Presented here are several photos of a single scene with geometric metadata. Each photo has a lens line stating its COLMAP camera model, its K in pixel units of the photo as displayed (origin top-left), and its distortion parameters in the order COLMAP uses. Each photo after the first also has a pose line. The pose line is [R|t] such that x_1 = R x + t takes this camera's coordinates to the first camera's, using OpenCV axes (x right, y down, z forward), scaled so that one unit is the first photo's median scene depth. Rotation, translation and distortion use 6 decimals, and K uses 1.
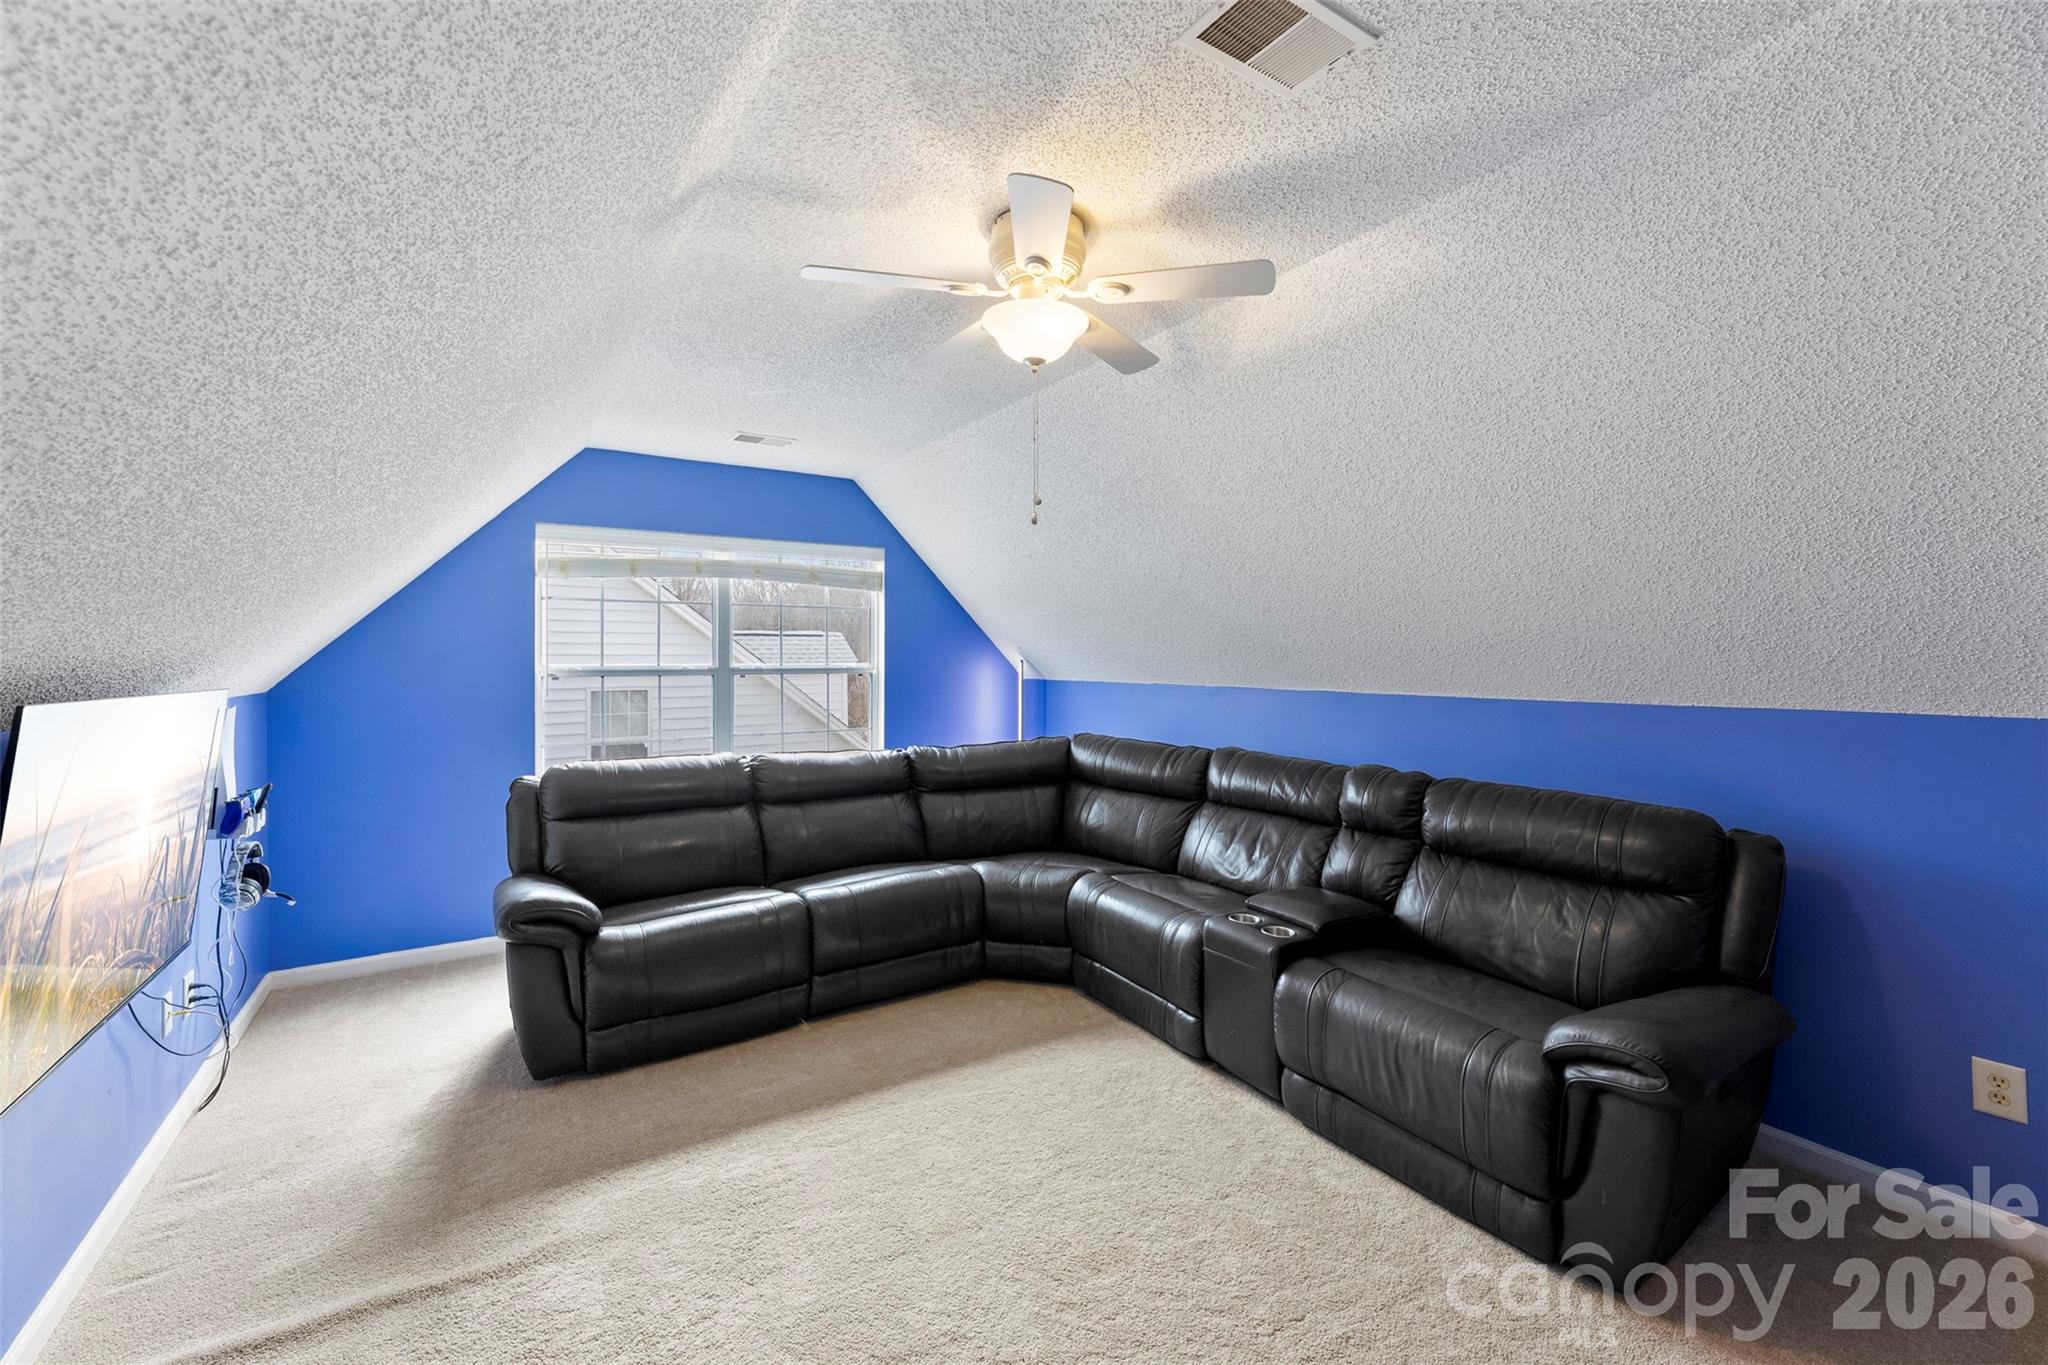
lens RADIAL K [[820.6, 0, 1023.9], [0, 820.6, 671.1], [0, 0, 1]] dist [-0.001425, 0.000068]
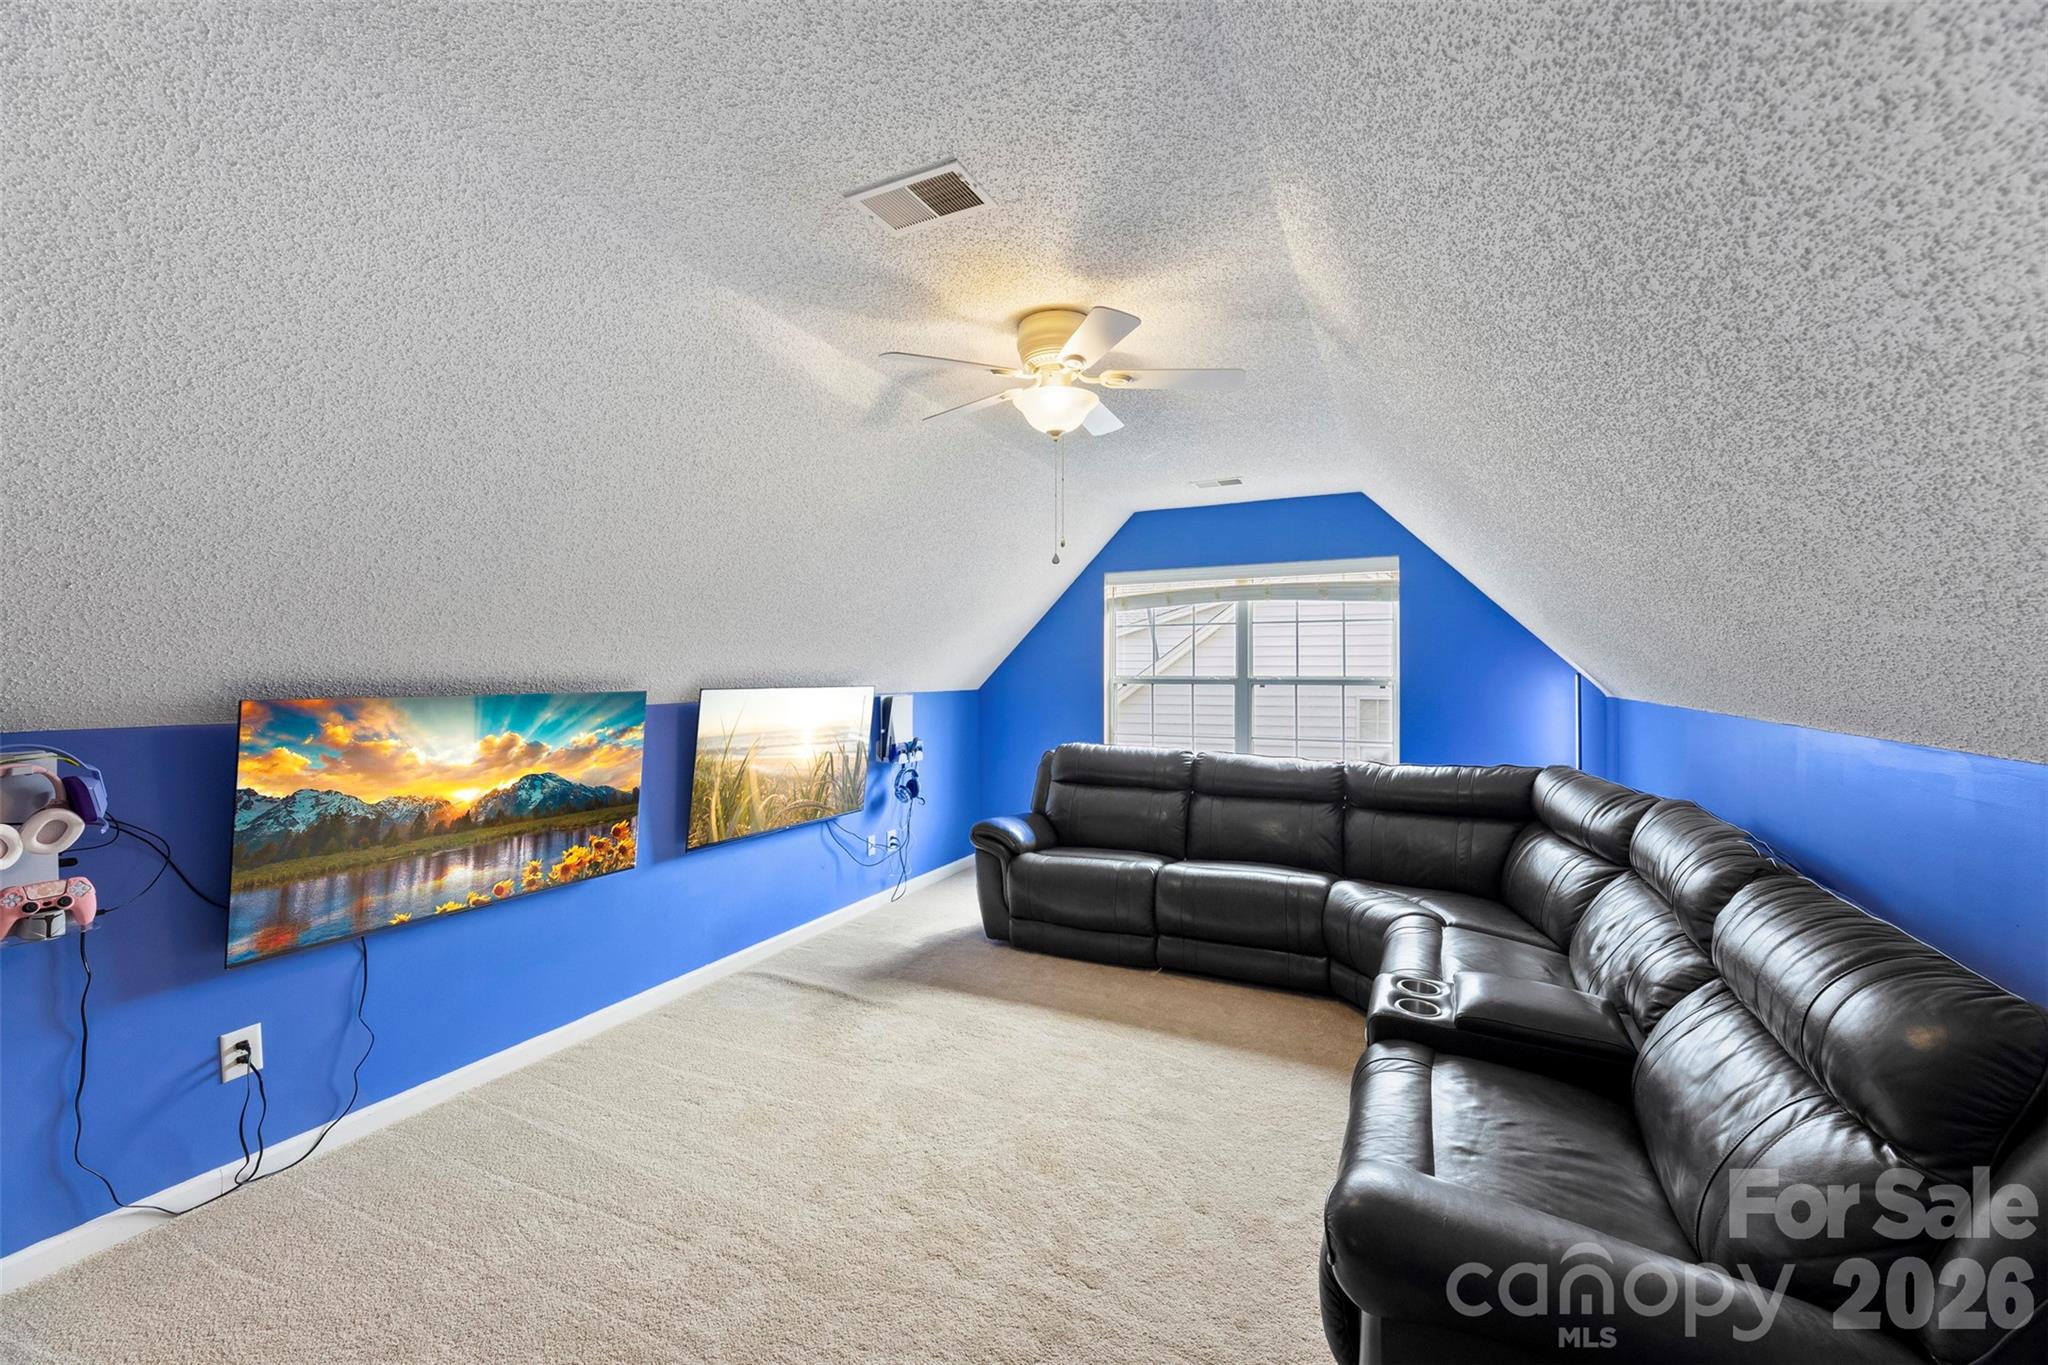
lens RADIAL K [[820.6, 0, 1023.9], [0, 820.6, 671.1], [0, 0, 1]] dist [-0.001425, 0.000068]
pose [[0.521146, 0.002991, -0.853462, 0.614315], [-0.016035, 0.999852, -0.006288, -0.002920], [0.853317, 0.016962, 0.521117, 0.180410]]
